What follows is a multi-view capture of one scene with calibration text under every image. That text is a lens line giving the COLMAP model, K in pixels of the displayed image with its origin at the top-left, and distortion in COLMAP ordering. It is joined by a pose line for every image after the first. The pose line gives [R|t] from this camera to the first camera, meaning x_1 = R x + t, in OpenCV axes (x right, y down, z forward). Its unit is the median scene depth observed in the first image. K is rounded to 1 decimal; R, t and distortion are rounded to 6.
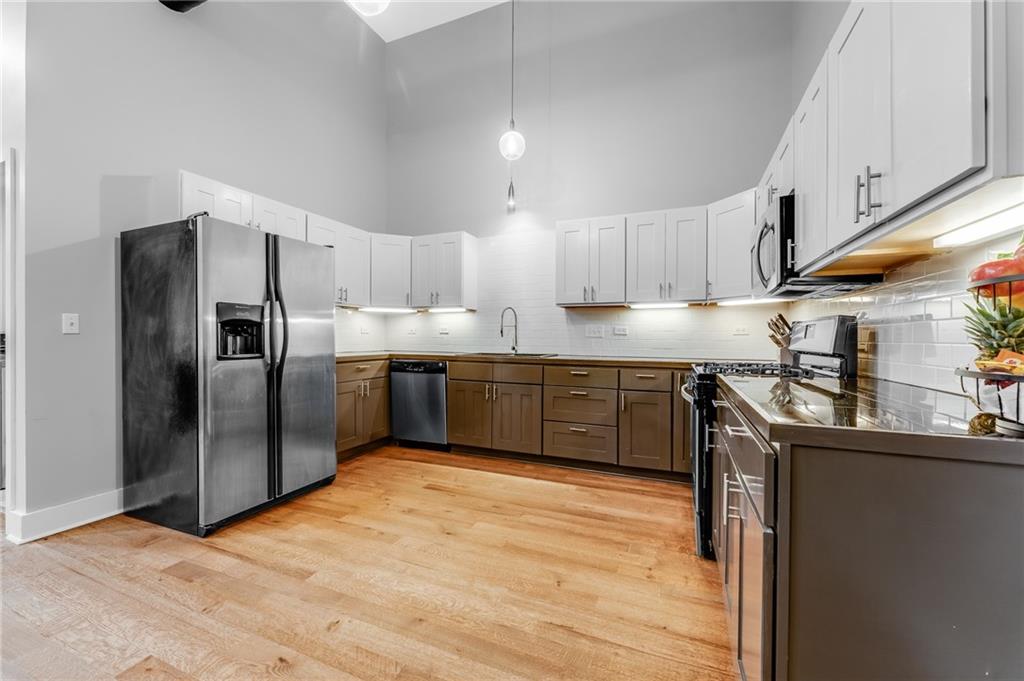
lens RADIAL K [[407.2, 0, 507.1], [0, 407.2, 338.4], [0, 0, 1]] dist [0.000653, -0.000351]
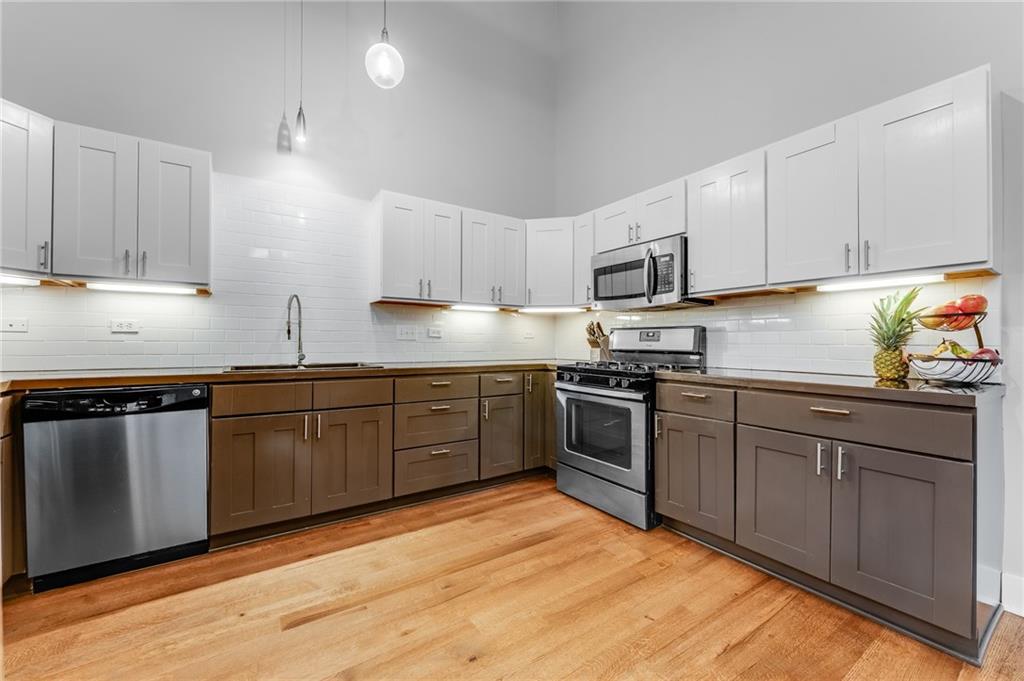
lens RADIAL K [[407.2, 0, 507.1], [0, 407.2, 338.4], [0, 0, 1]] dist [0.000653, -0.000351]
pose [[0.548386, 0.003719, 0.836217, -0.446819], [0.000906, 0.999987, -0.005041, -0.002352], [-0.836225, 0.003522, 0.548375, 0.436281]]
